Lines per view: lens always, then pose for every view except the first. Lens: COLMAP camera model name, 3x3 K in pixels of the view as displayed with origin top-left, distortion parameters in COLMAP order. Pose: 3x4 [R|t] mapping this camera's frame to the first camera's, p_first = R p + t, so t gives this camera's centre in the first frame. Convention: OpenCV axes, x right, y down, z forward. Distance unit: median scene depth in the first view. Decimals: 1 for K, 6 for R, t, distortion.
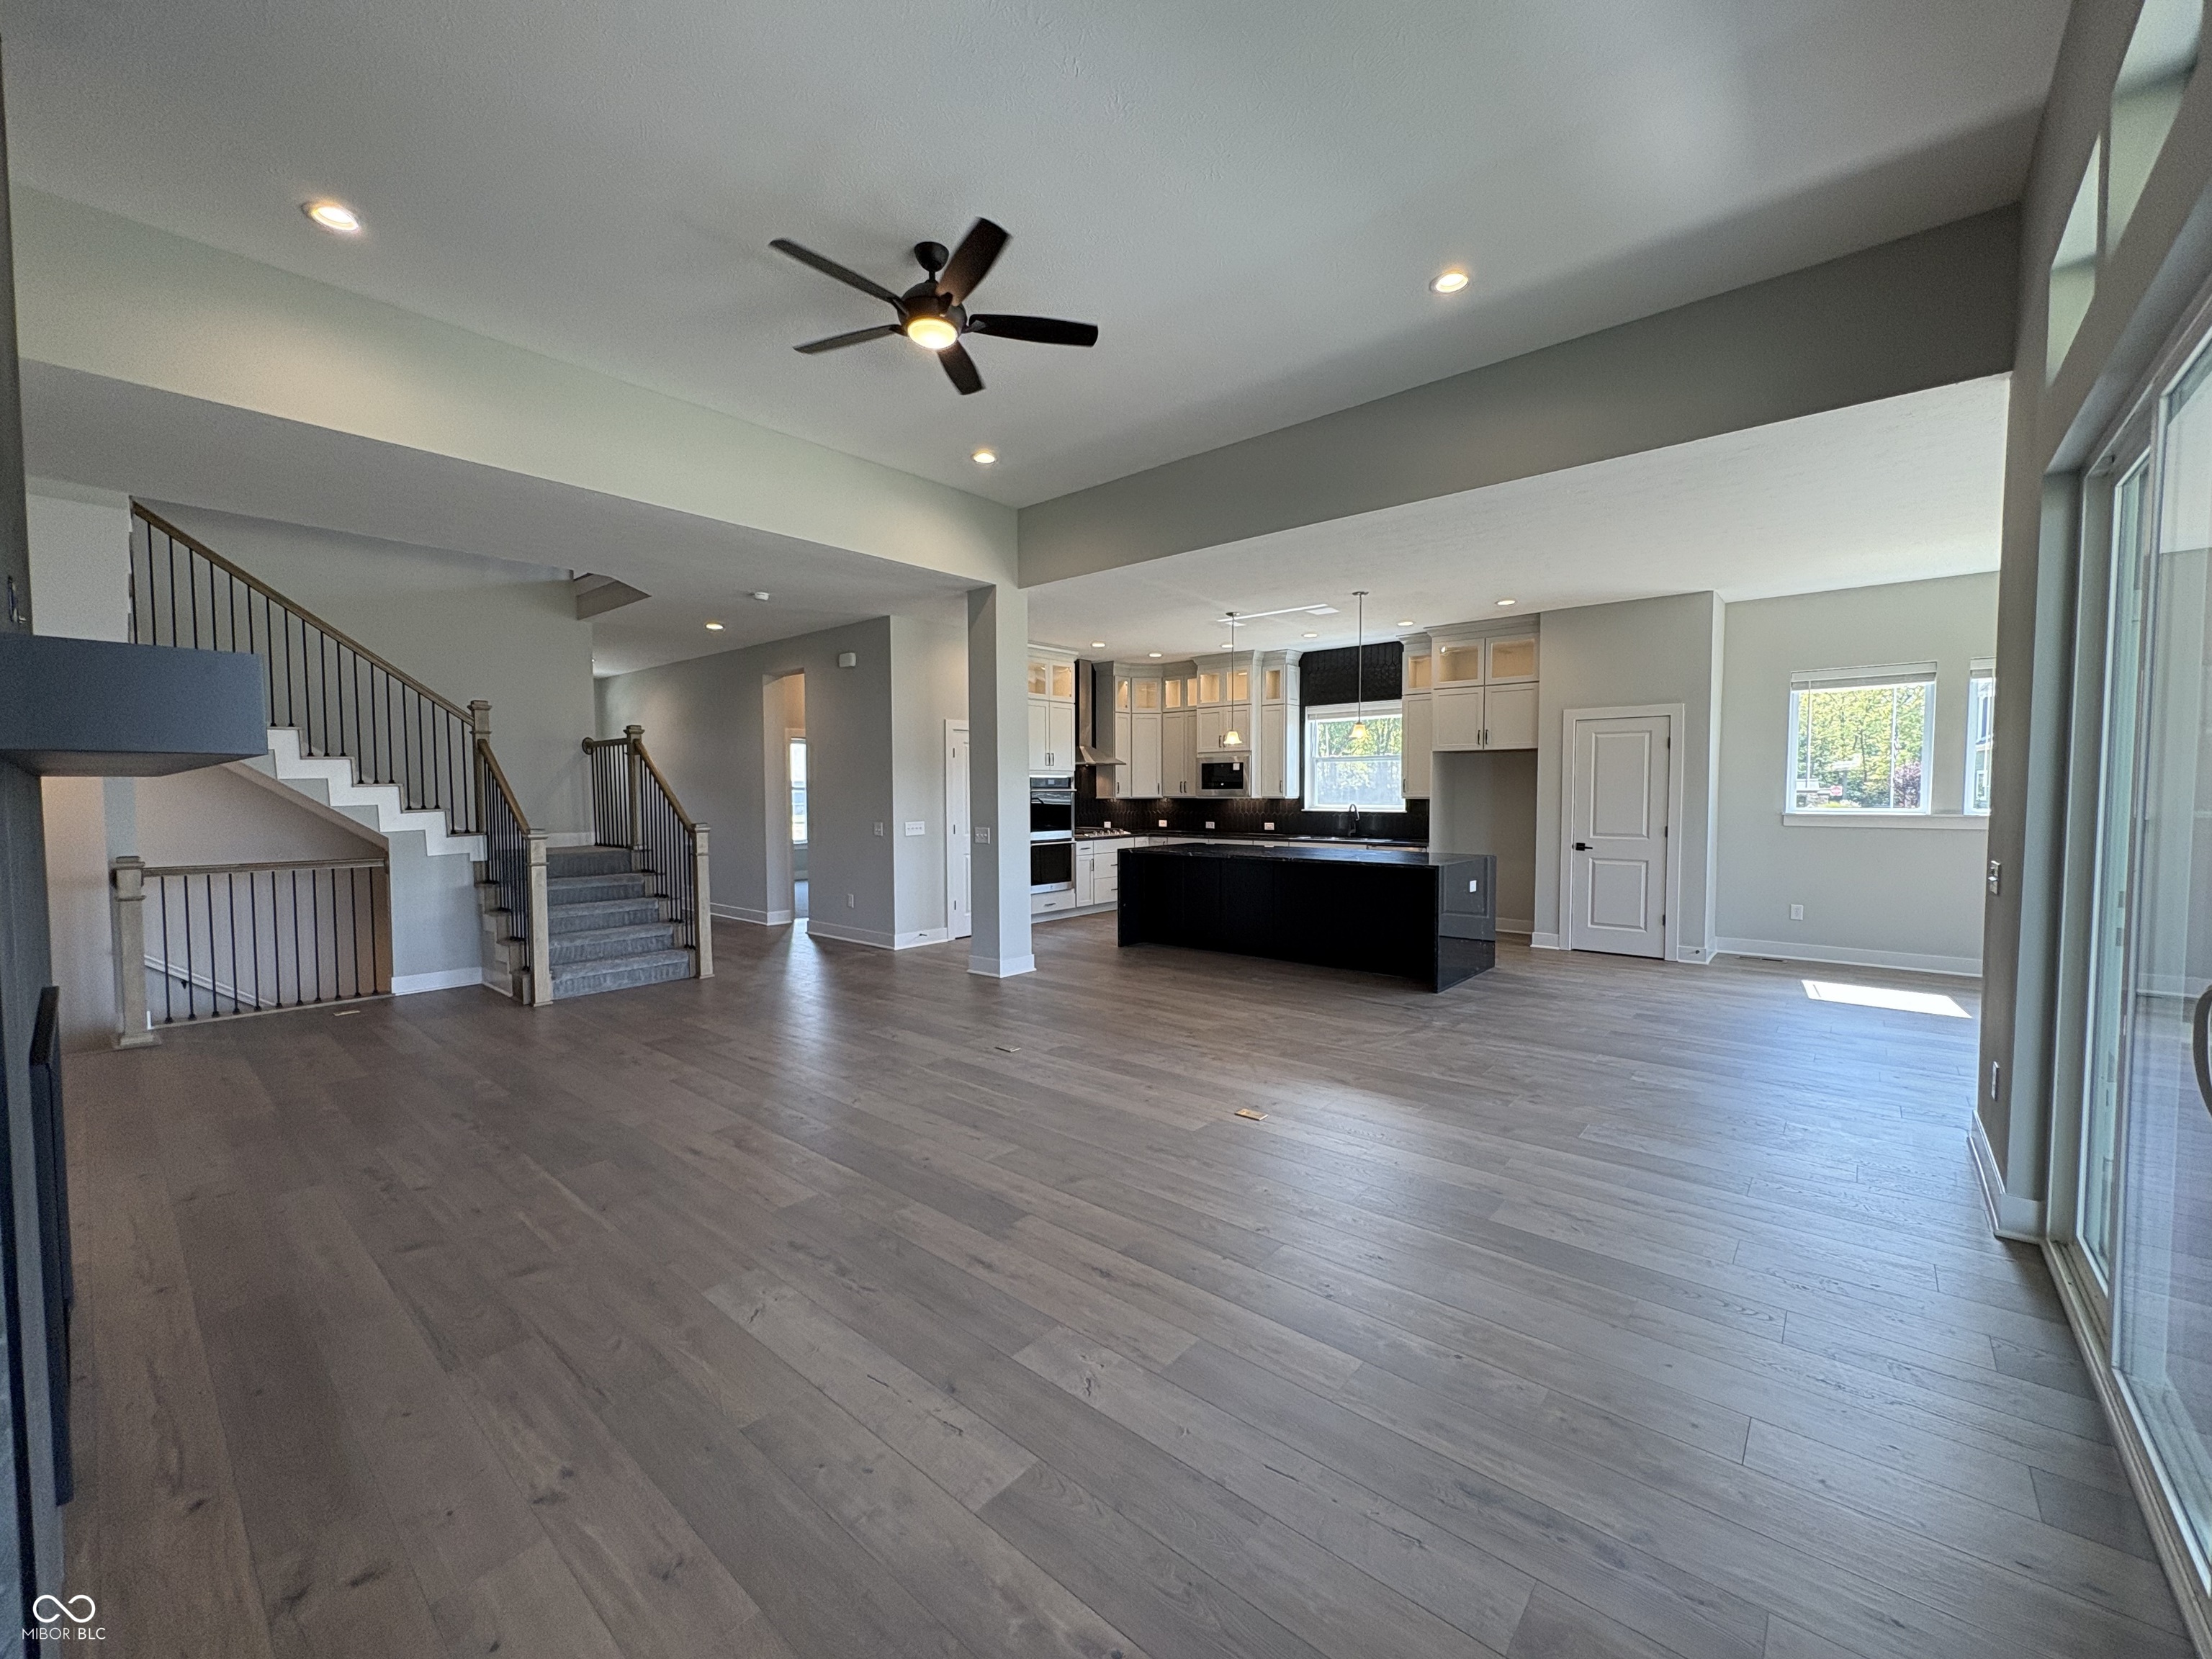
lens RADIAL K [[886.2, 0, 1103.5], [0, 886.2, 835.9], [0, 0, 1]] dist [-0.000478, 0.000261]
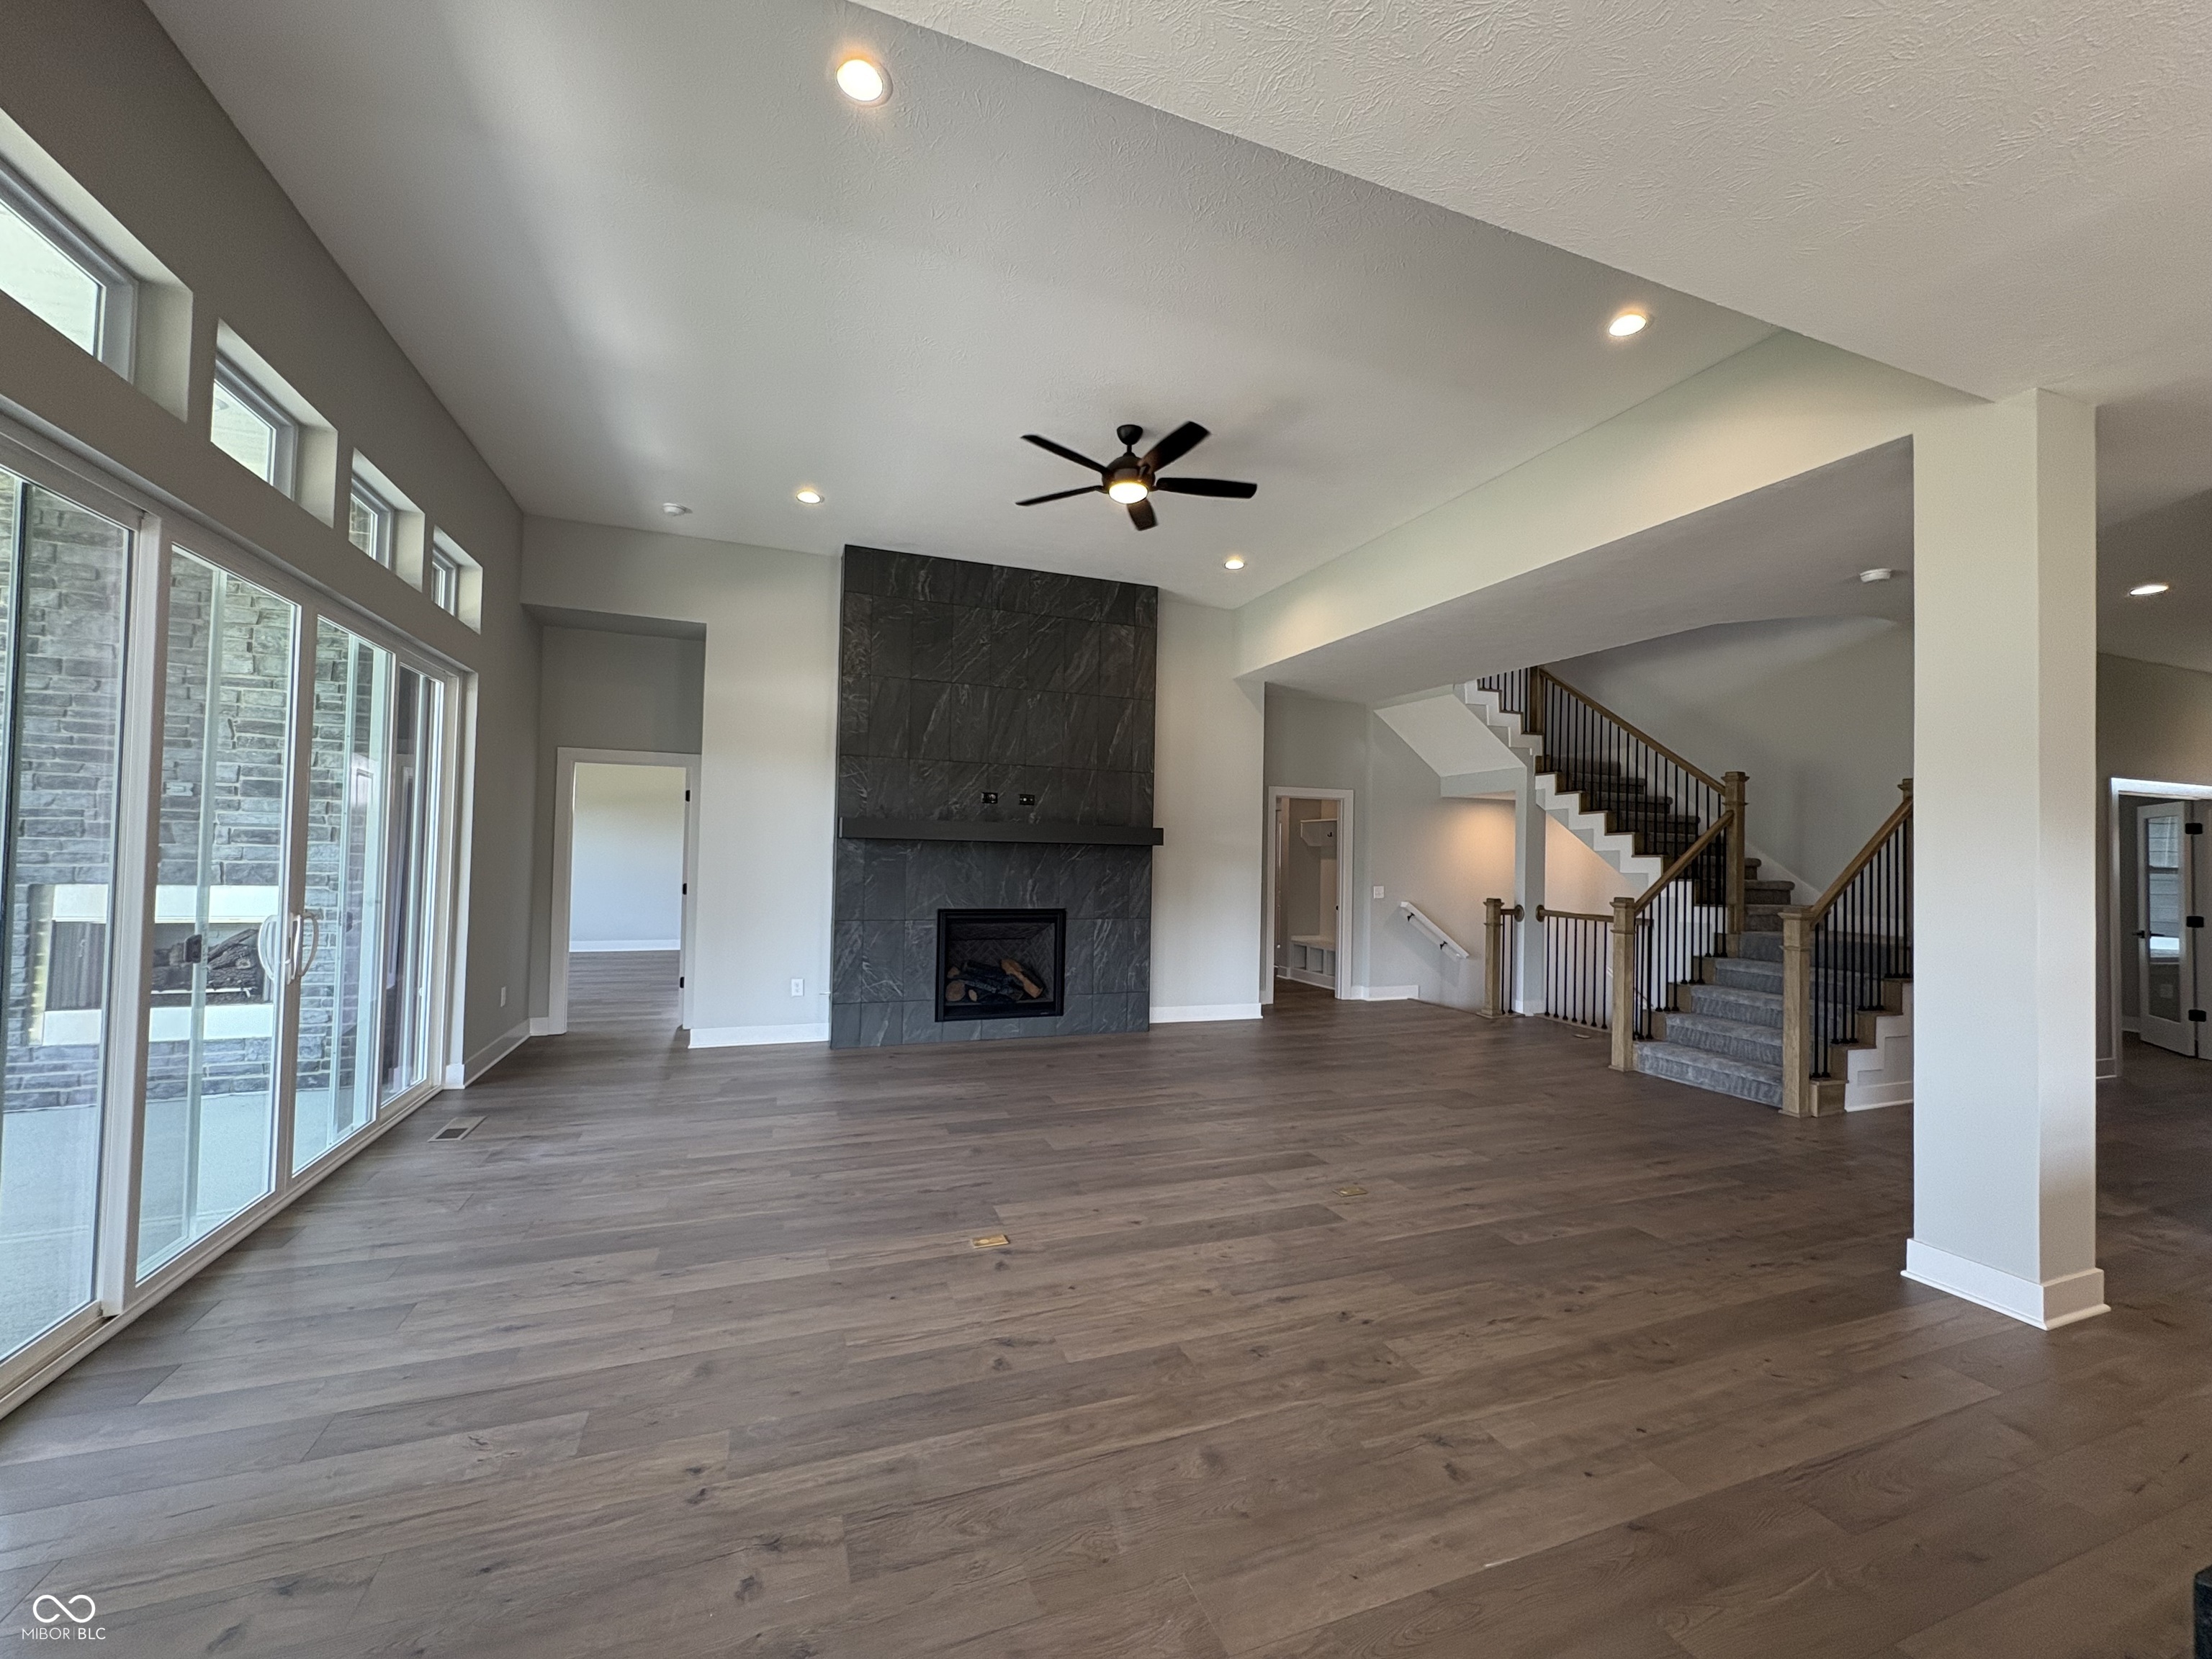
lens RADIAL K [[886.2, 0, 1104.6], [0, 886.2, 828.3], [0, 0, 1]] dist [-0.000478, 0.000261]
pose [[-0.475902, -0.029447, -0.879005, 0.568797], [-0.065767, 0.997833, 0.002179, -0.051235], [0.877036, 0.058846, -0.476807, 0.979517]]
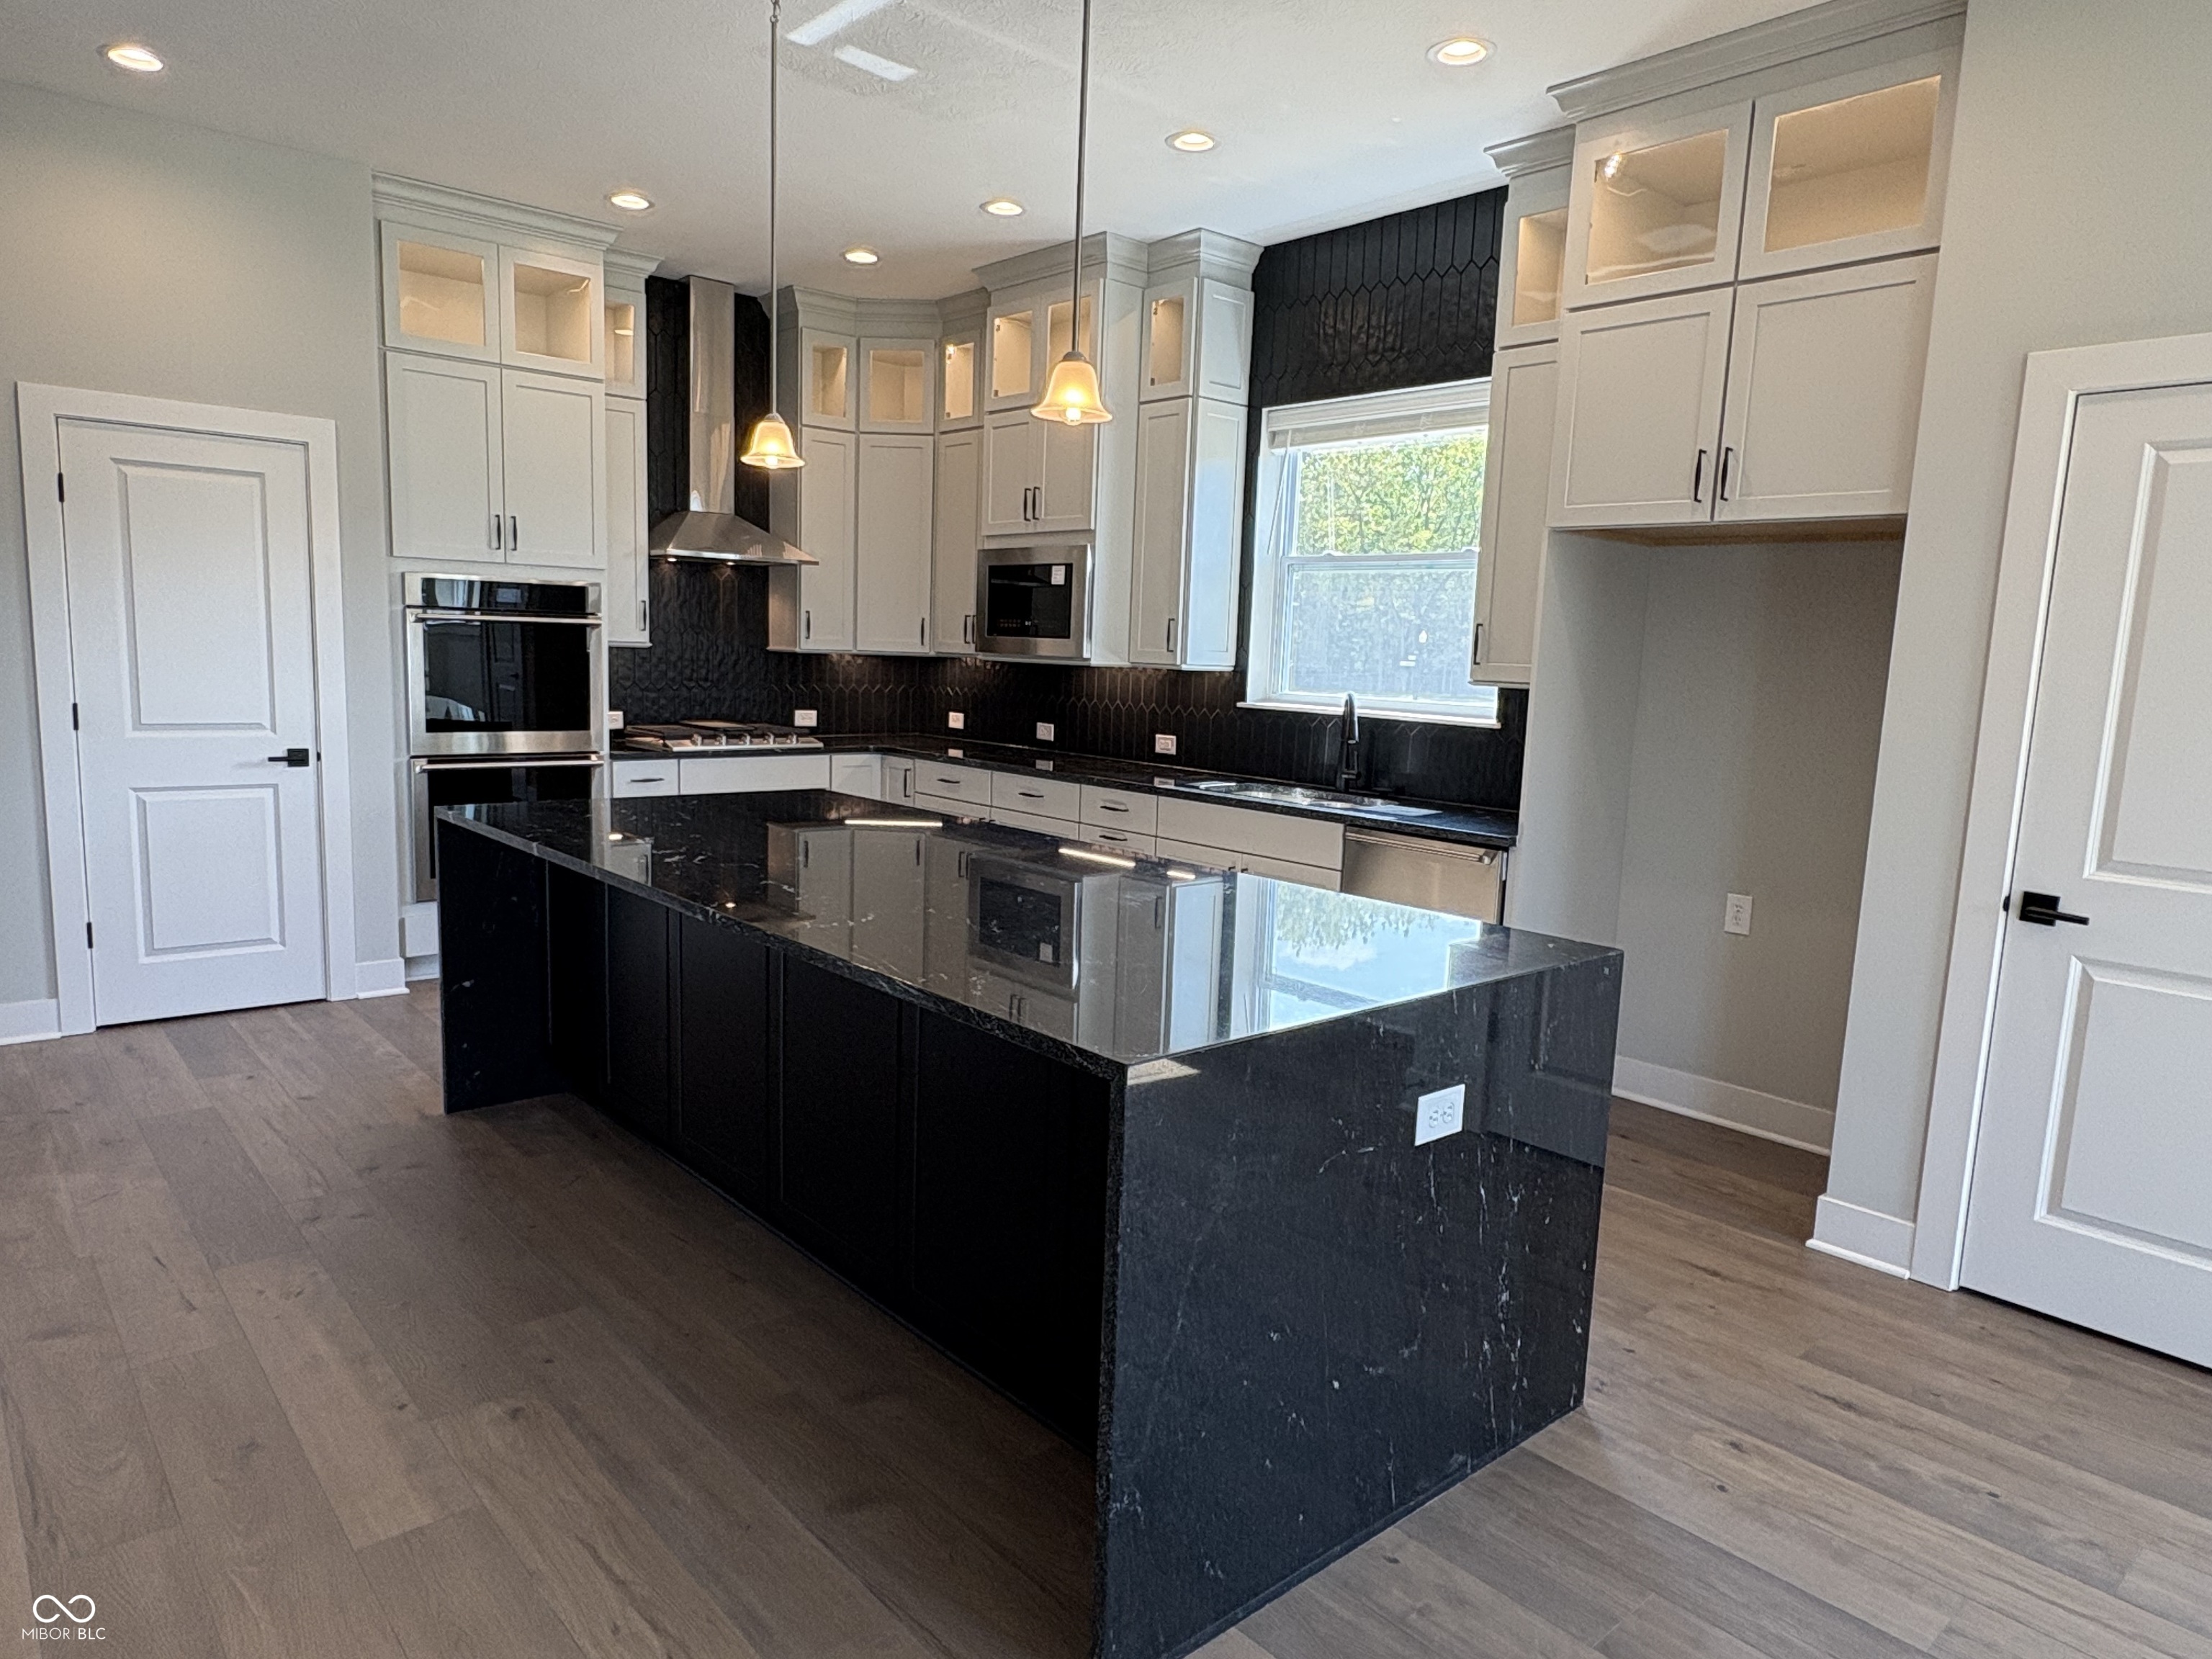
lens RADIAL K [[1384.9, 0, 1105.5], [0, 1384.9, 838.7], [0, 0, 1]] dist [-0.008010, -0.000499]
pose [[0.989966, 0.057978, -0.128861, 0.316973], [-0.046537, 0.994846, 0.090086, -0.029784], [0.133420, -0.083185, 0.987562, 0.564740]]
